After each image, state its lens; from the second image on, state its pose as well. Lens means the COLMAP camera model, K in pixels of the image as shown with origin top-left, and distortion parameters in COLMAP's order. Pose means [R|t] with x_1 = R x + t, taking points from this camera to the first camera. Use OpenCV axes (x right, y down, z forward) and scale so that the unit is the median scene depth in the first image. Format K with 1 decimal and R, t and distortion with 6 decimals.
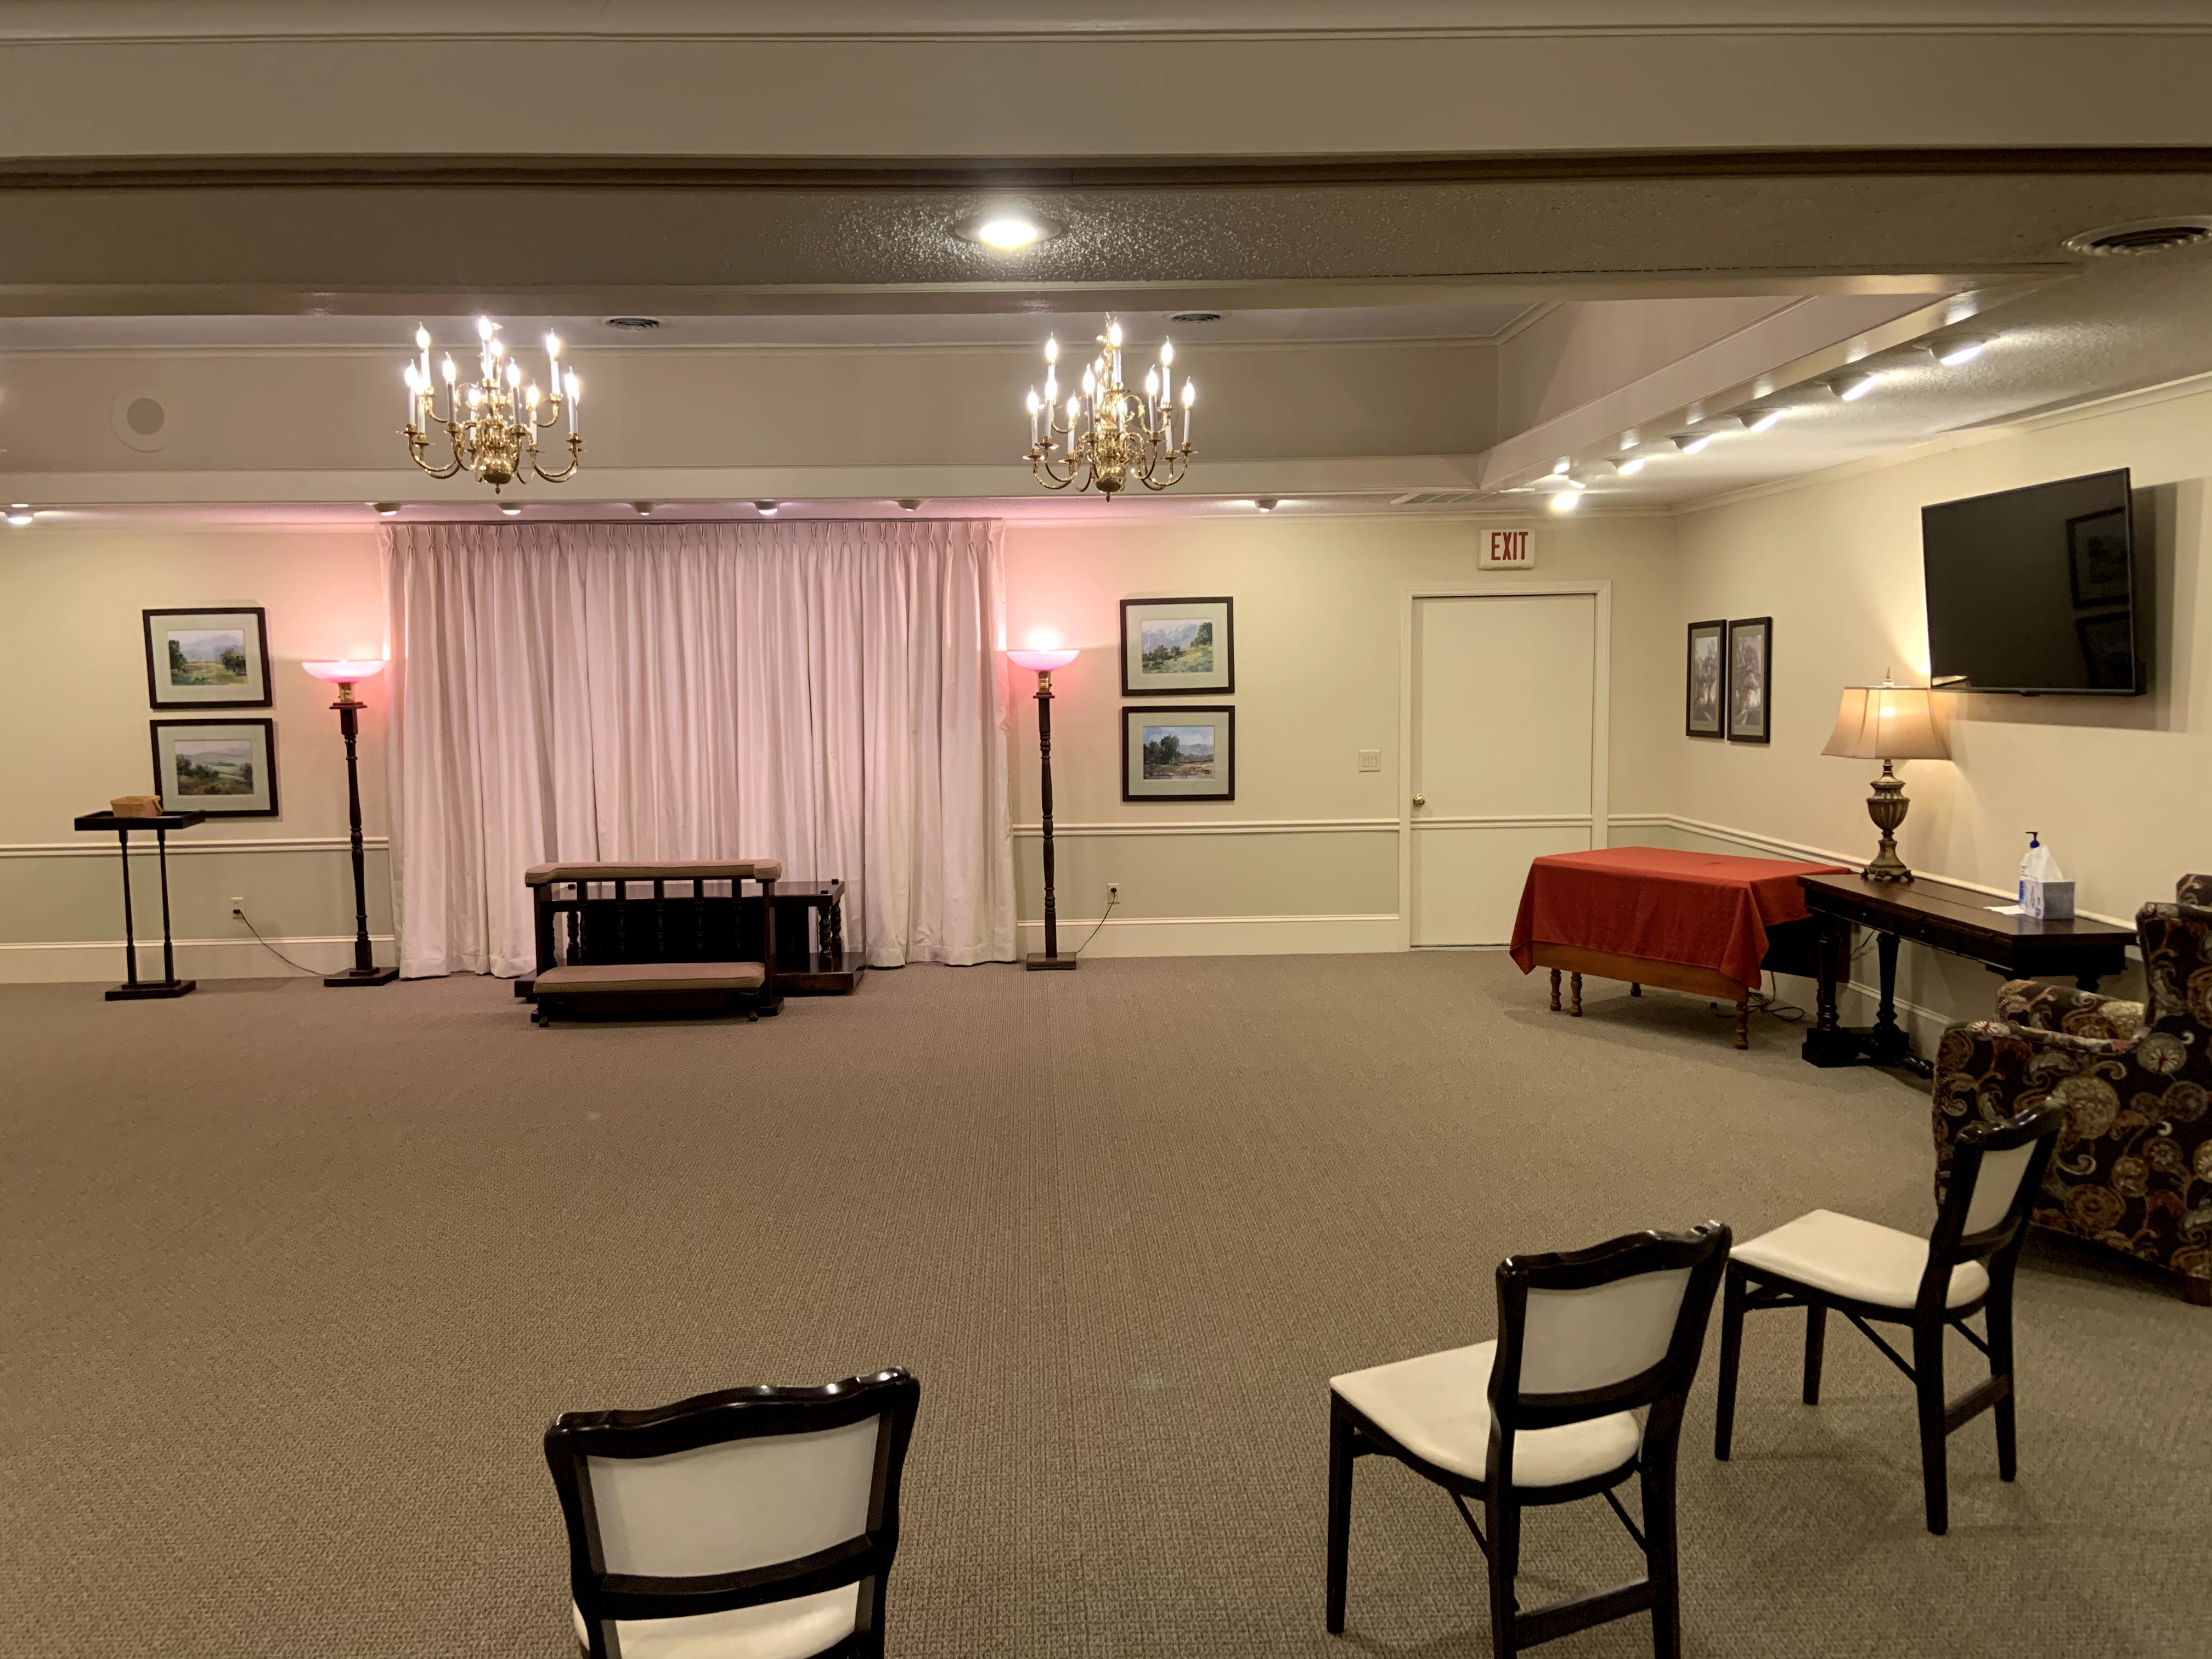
lens RADIAL K [[1677.5, 0, 1090.8], [0, 1677.5, 815.9], [0, 0, 1]] dist [0.110992, -0.128641]
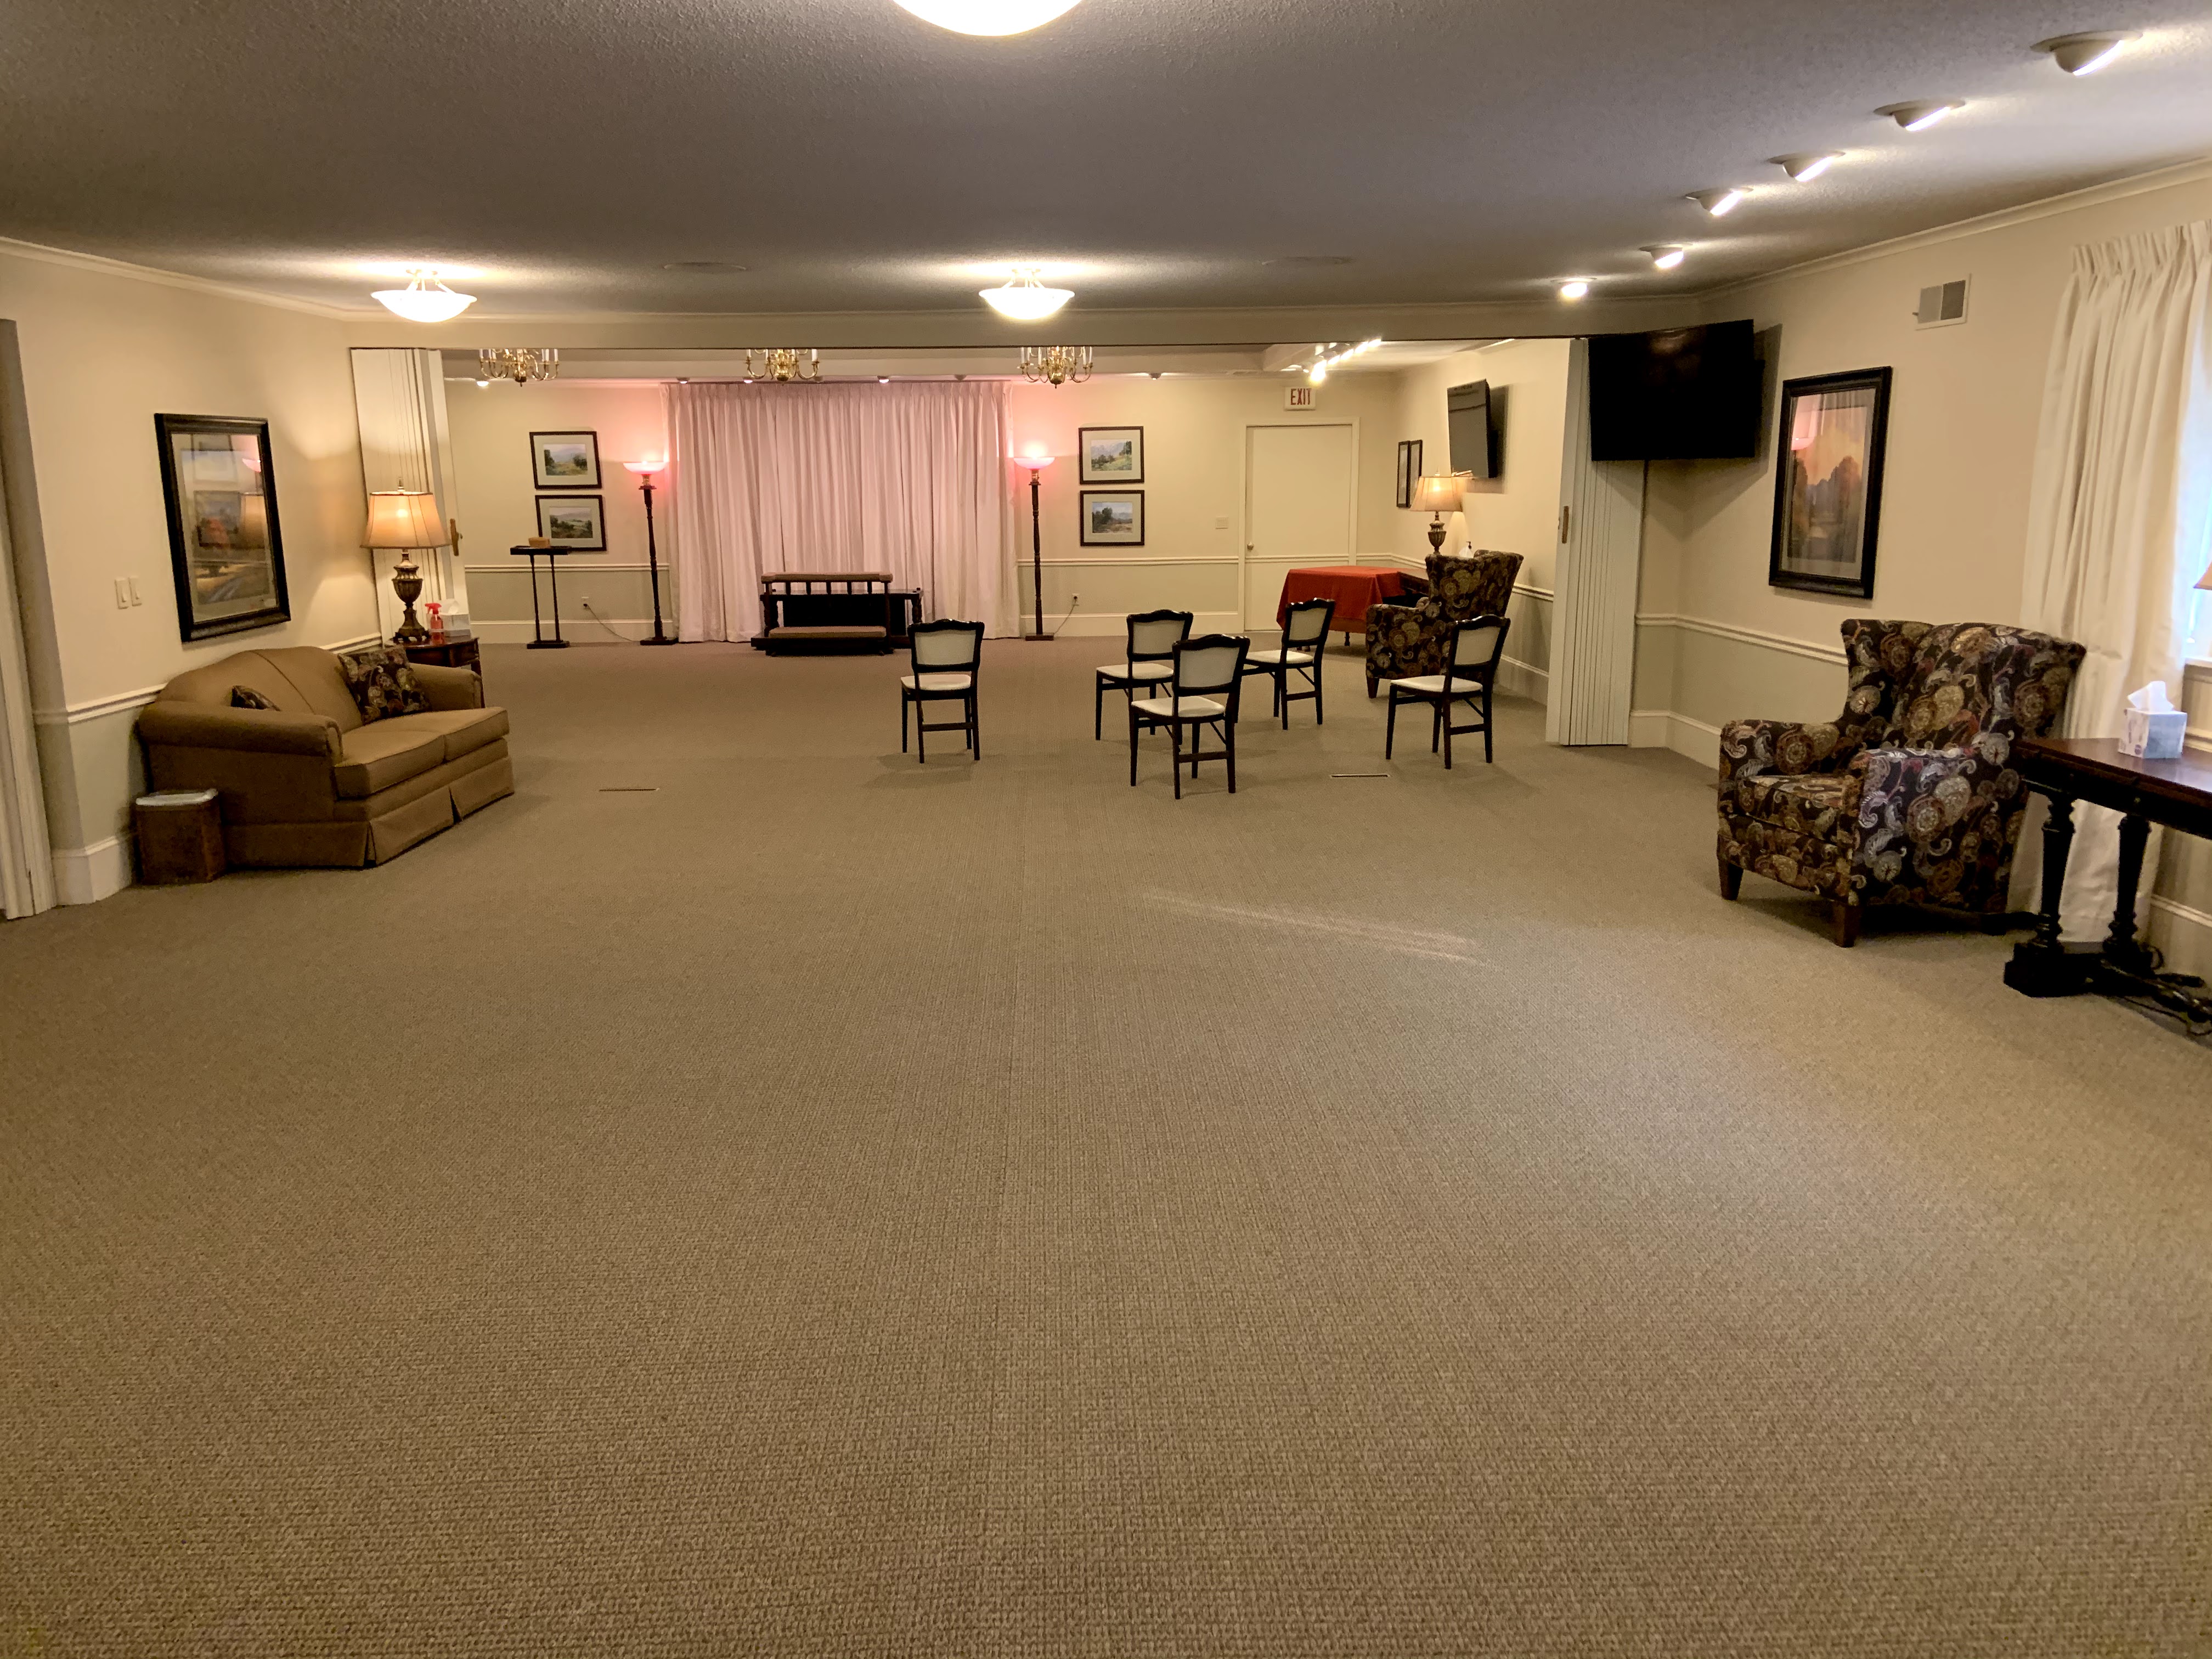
lens RADIAL K [[1677.5, 0, 1085.1], [0, 1677.5, 834.2], [0, 0, 1]] dist [0.110992, -0.128641]
pose [[0.999863, 0.004928, -0.015784, 0.054380], [-0.002963, 0.992507, 0.122155, 0.076969], [0.016268, -0.122092, 0.992385, -0.797696]]
